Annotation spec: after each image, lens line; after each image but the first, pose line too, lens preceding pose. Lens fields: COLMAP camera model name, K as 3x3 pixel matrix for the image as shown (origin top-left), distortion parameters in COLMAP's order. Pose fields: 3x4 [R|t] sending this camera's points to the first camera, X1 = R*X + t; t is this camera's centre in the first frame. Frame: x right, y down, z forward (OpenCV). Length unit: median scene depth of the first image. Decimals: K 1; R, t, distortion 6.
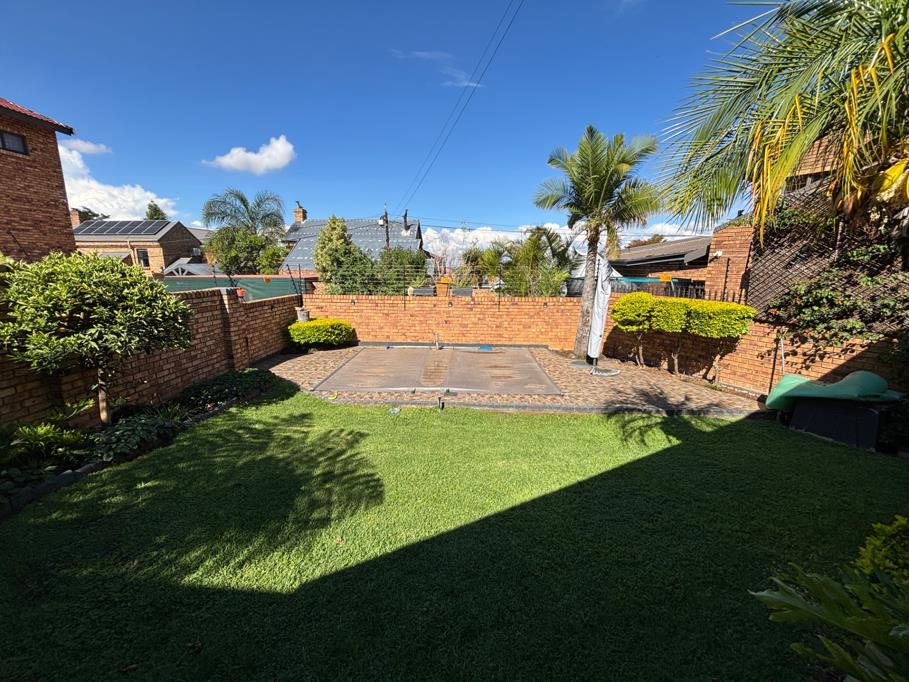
lens RADIAL K [[364.4, 0, 451.5], [0, 364.4, 343.7], [0, 0, 1]] dist [-0.018263, -0.000216]
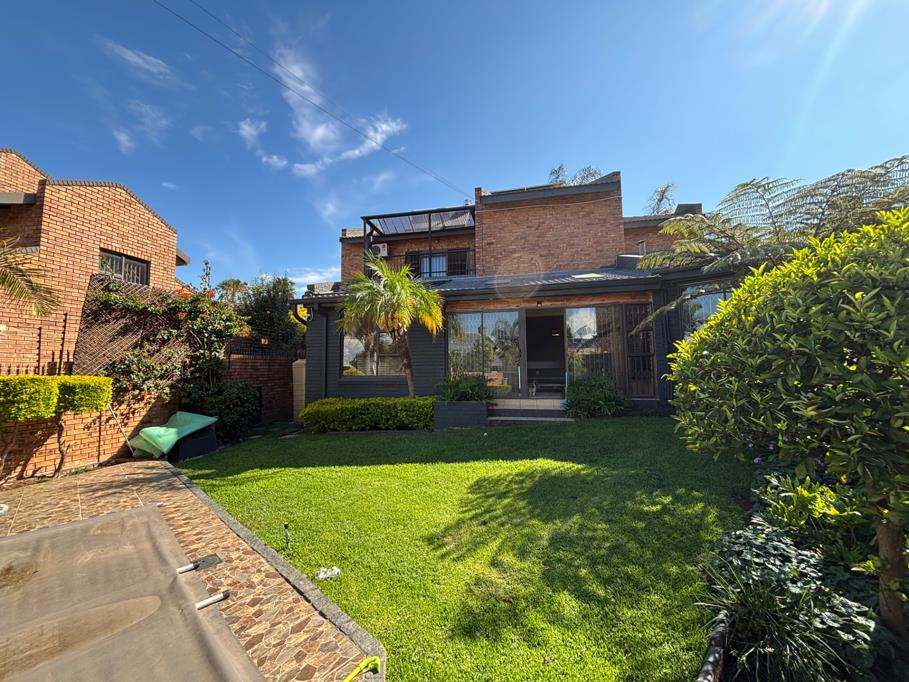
lens RADIAL K [[364.4, 0, 452.7], [0, 364.4, 339.6], [0, 0, 1]] dist [-0.018263, -0.000216]
pose [[-0.748403, 0.051663, 0.661229, -0.620393], [0.145823, 0.985384, 0.088057, -0.159515], [-0.647015, 0.162324, -0.744998, 1.145110]]
